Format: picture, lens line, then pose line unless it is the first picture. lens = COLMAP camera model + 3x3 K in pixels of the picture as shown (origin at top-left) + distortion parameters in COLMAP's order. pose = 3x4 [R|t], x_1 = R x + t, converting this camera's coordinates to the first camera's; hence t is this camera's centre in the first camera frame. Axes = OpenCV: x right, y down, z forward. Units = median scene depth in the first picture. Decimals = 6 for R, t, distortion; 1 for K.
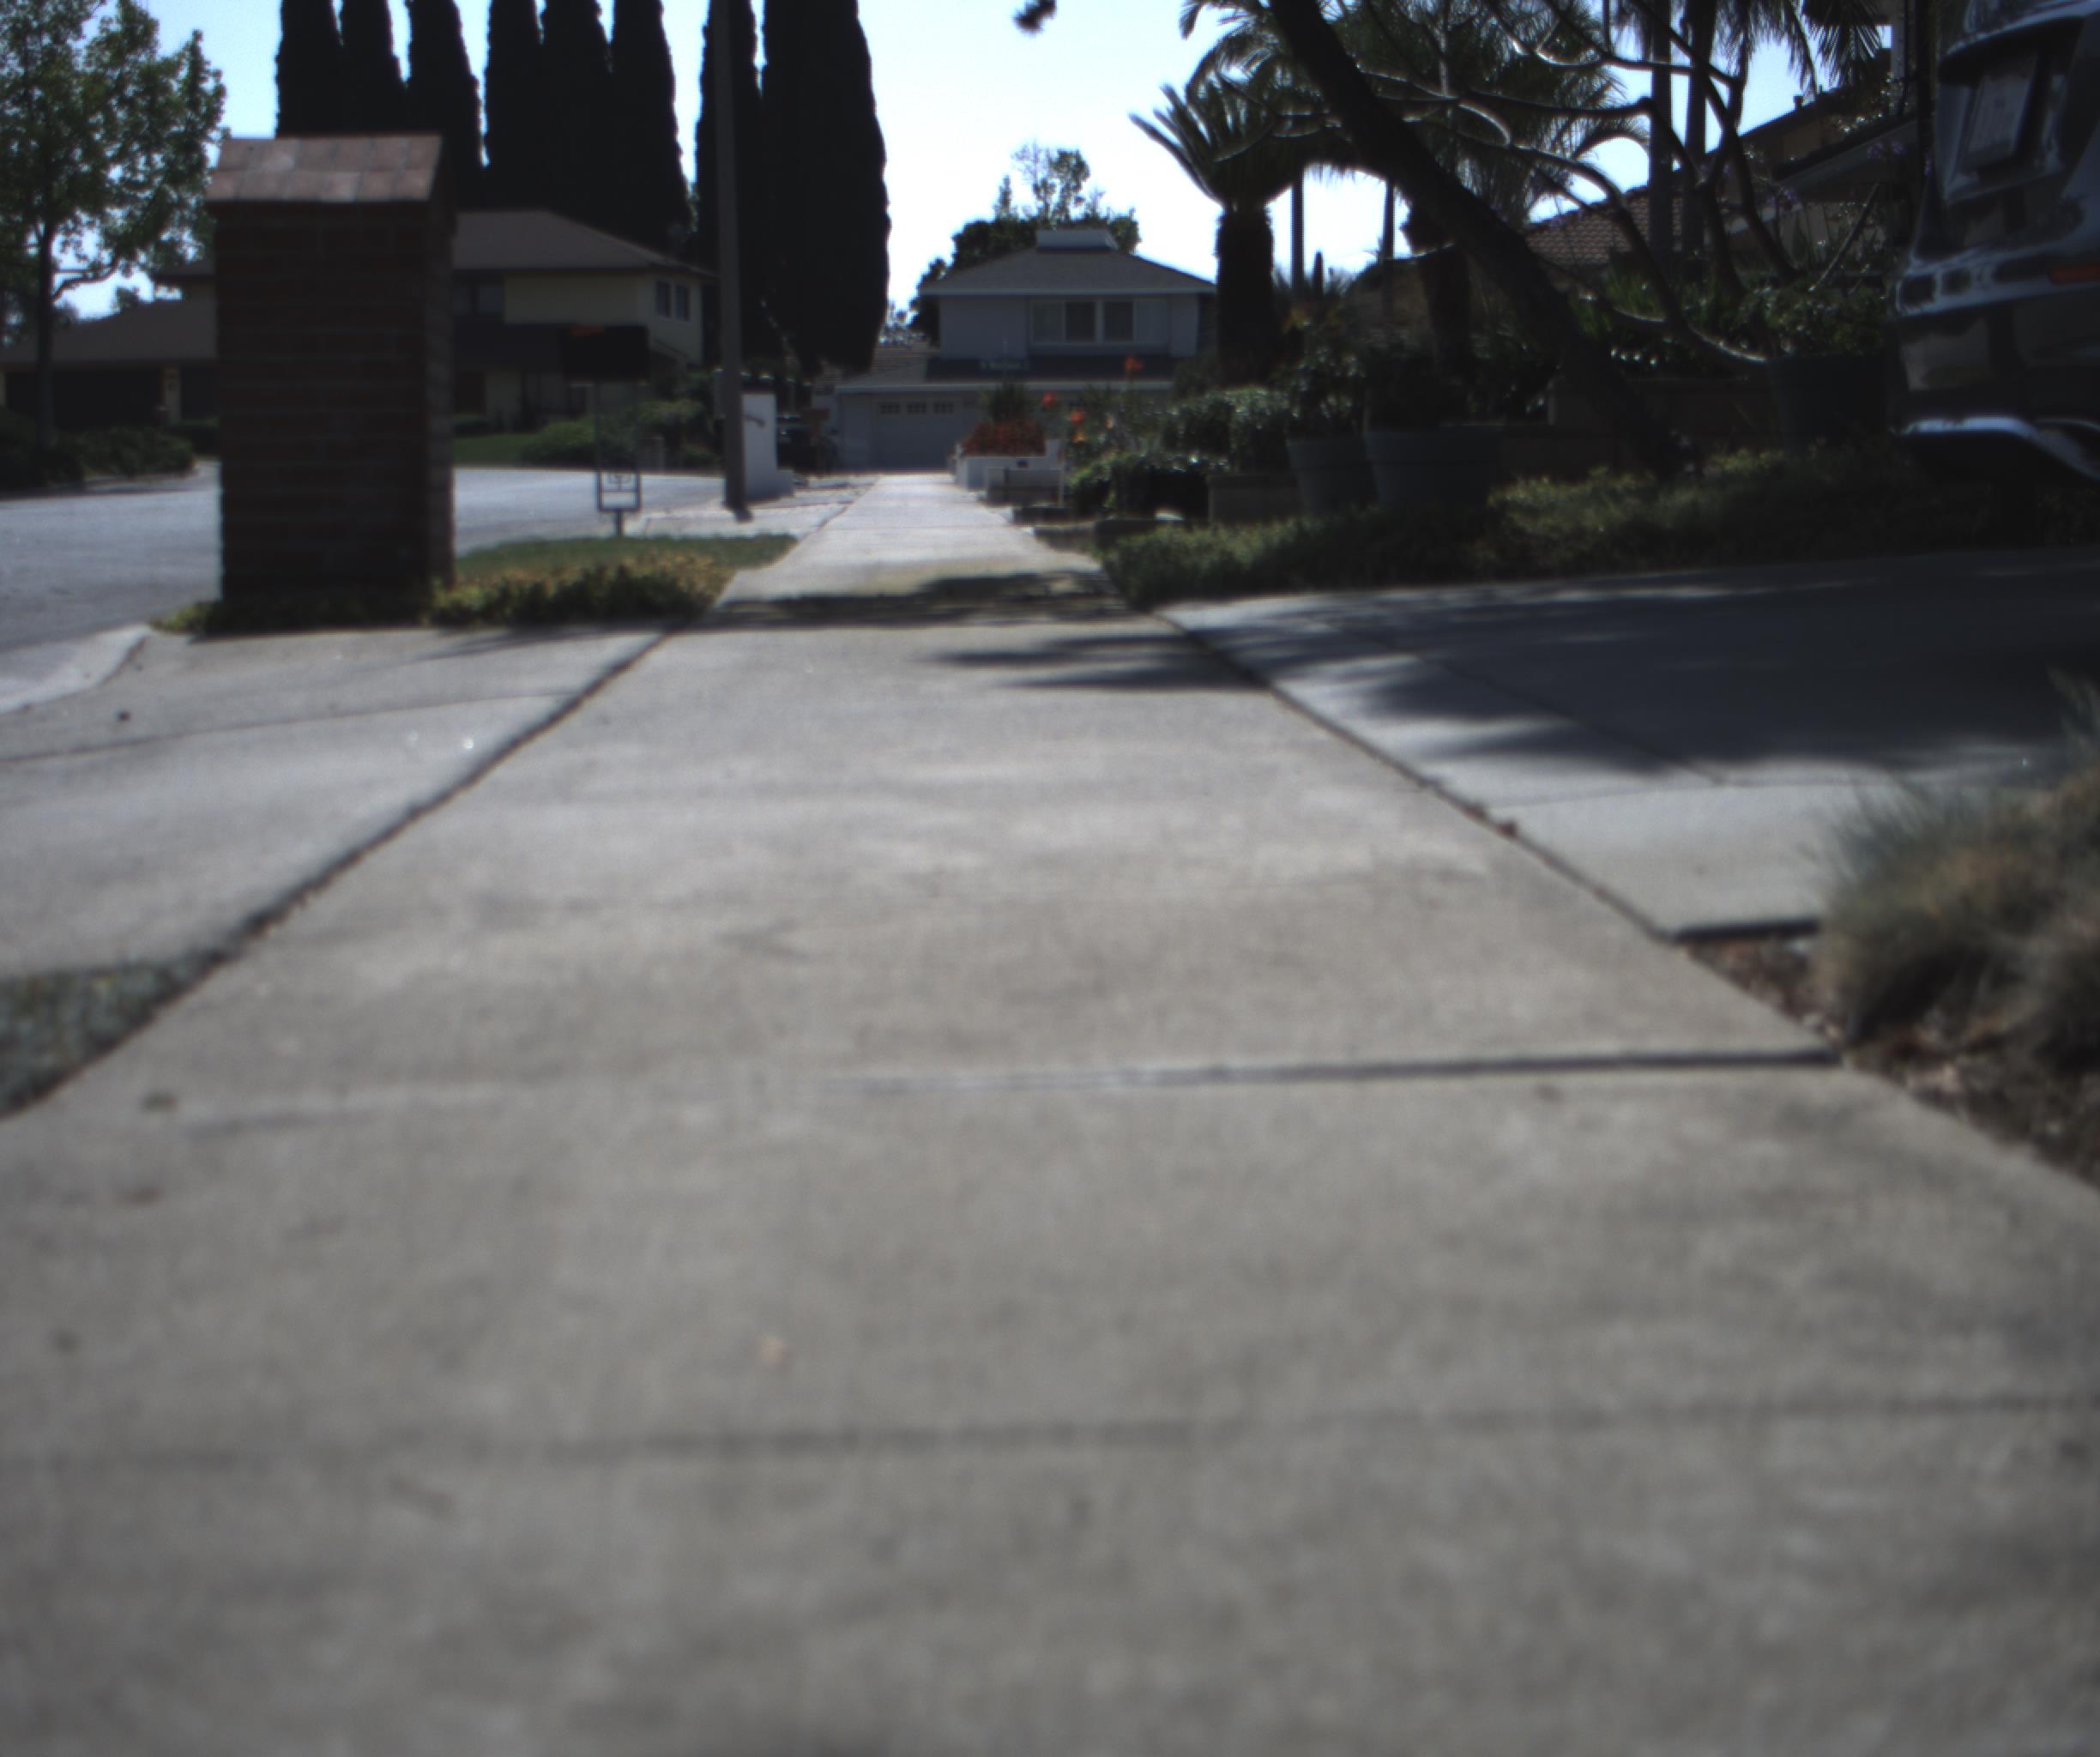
lens RADIAL K [[3914.4, 0, 1050.0], [0, 3914.4, 878.5], [0, 0, 1]] dist [-0.185766, 0.882160]
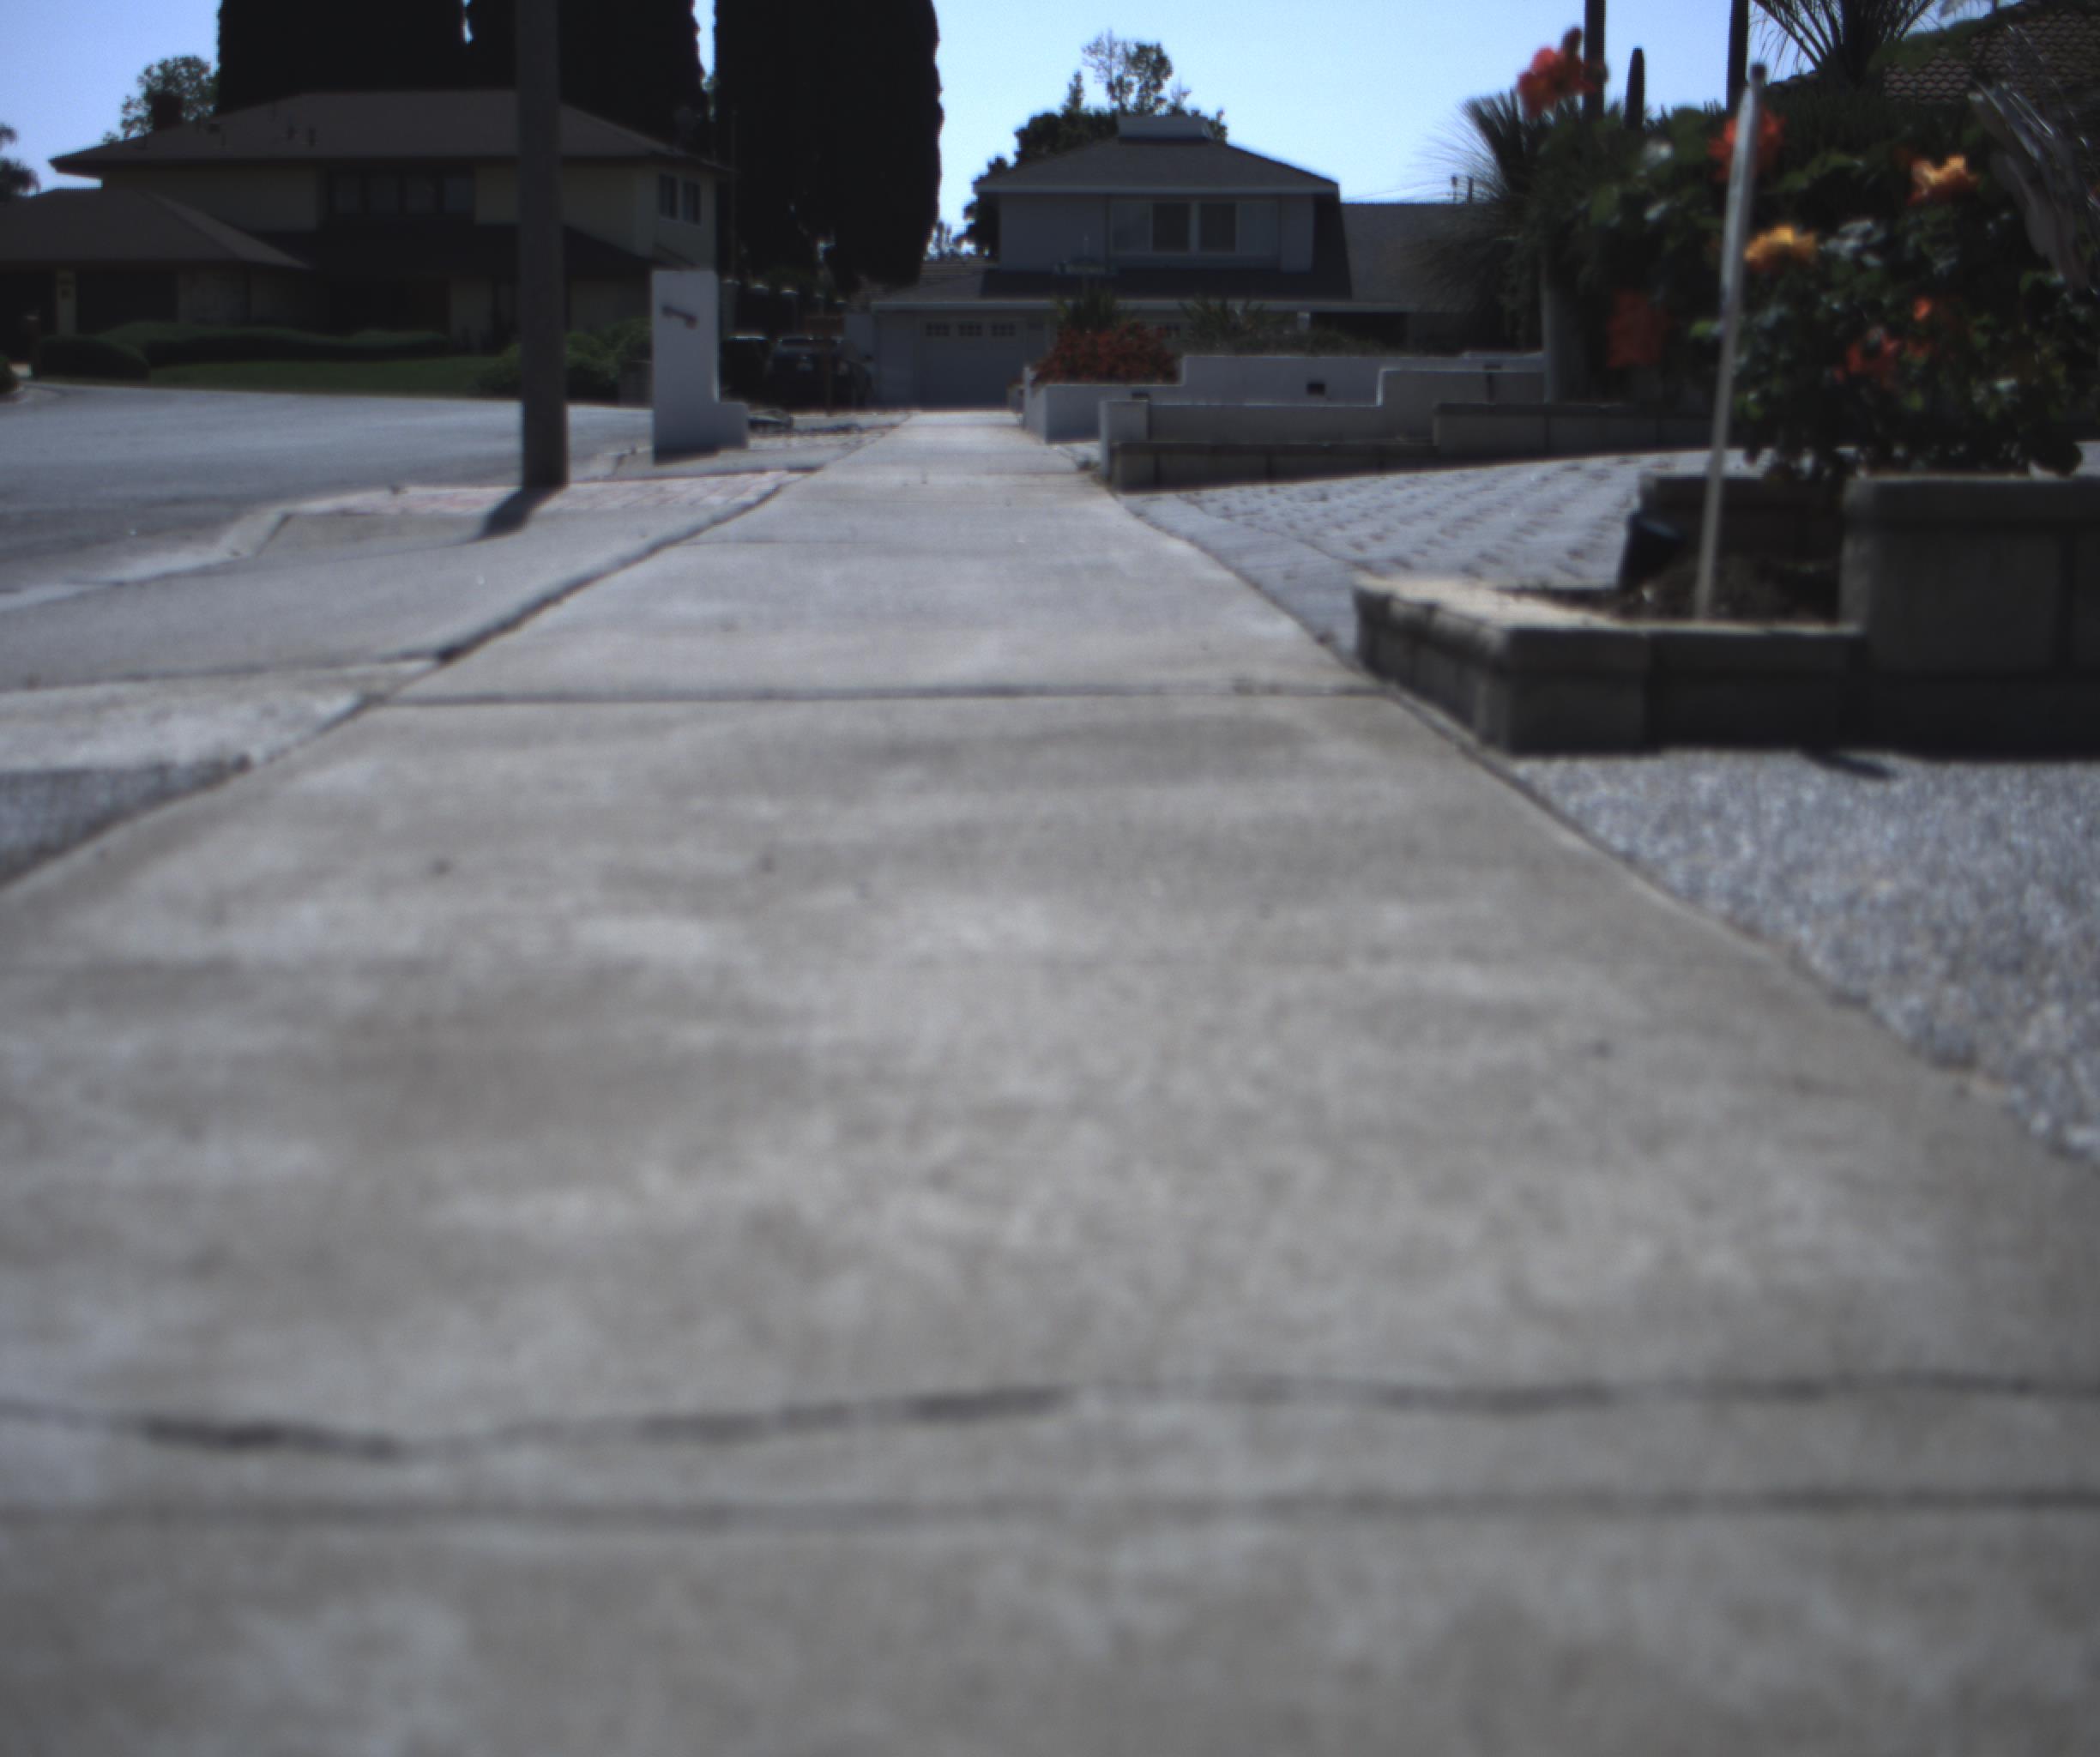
lens RADIAL K [[3914.4, 0, 1050.0], [0, 3914.4, 878.5], [0, 0, 1]] dist [-0.185766, 0.882160]
pose [[0.999825, 0.013505, -0.012971, -0.005576], [-0.013297, 0.999784, 0.015946, -0.019981], [0.013184, -0.015771, 0.999789, 0.191771]]
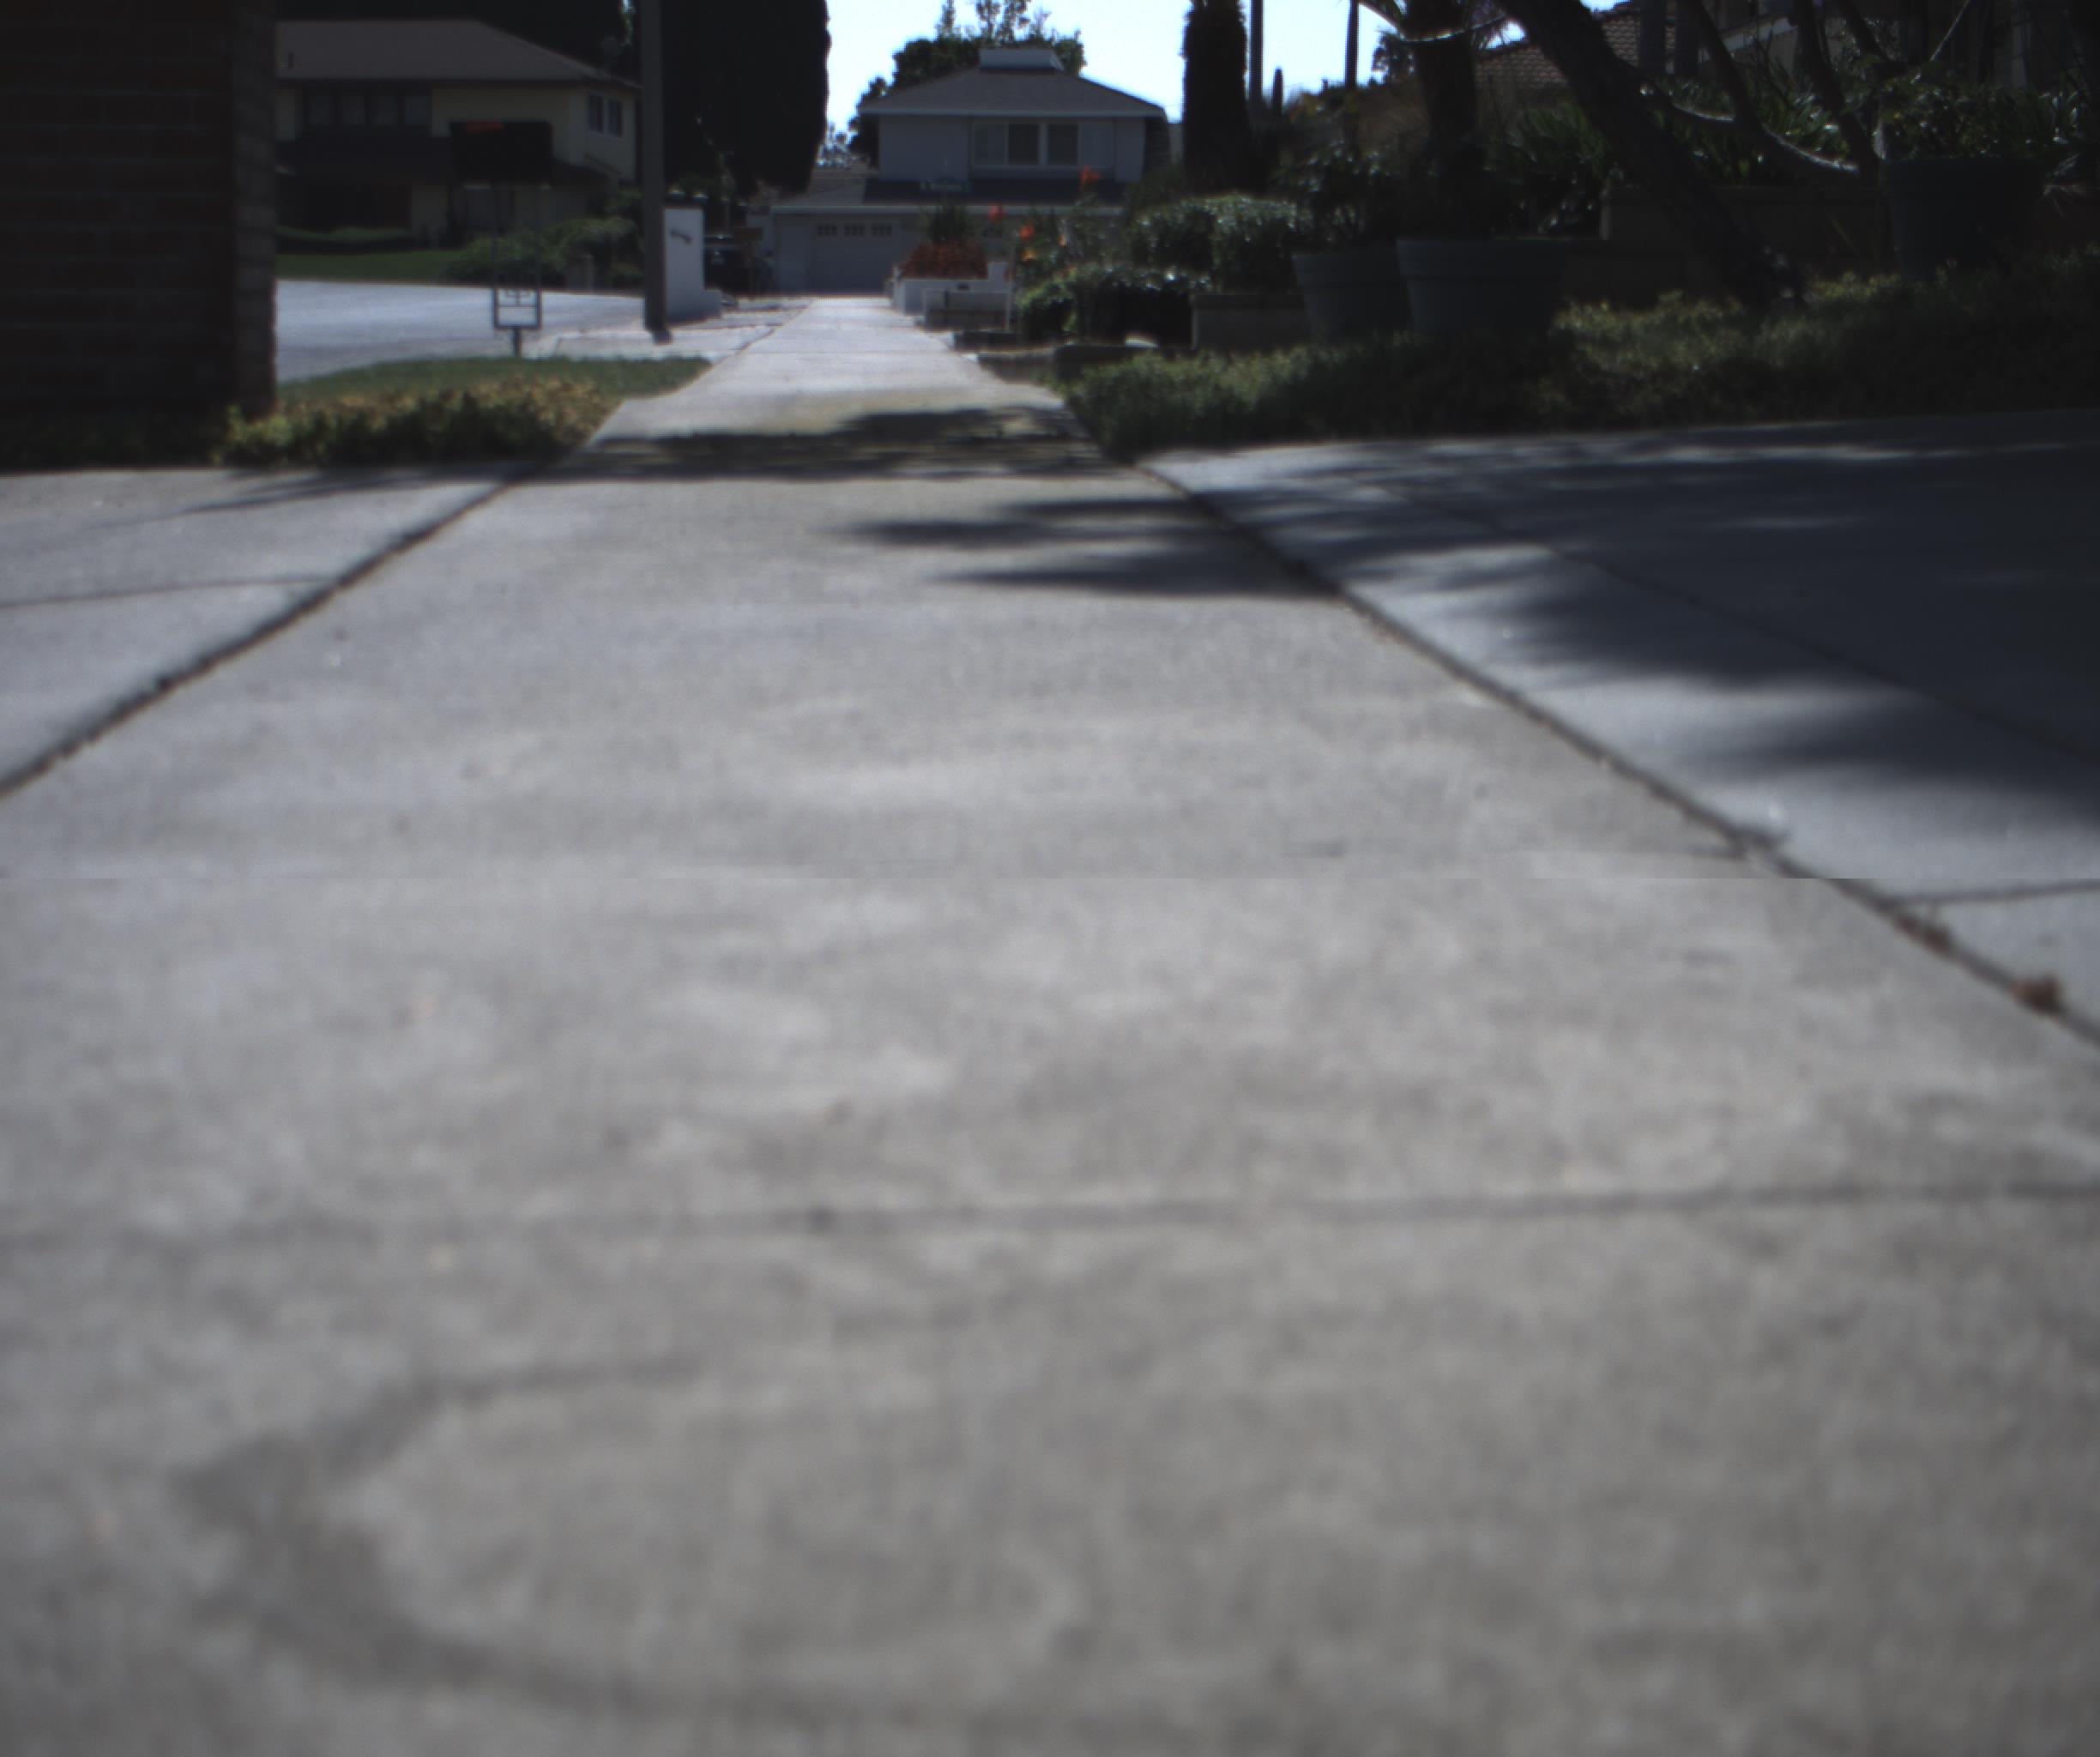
lens RADIAL K [[3914.4, 0, 1050.0], [0, 3914.4, 878.5], [0, 0, 1]] dist [-0.185766, 0.882160]
pose [[0.999734, 0.014561, 0.017907, -0.000381], [-0.015326, 0.998942, 0.043364, -0.001925], [-0.017257, -0.043627, 0.998899, 0.022108]]
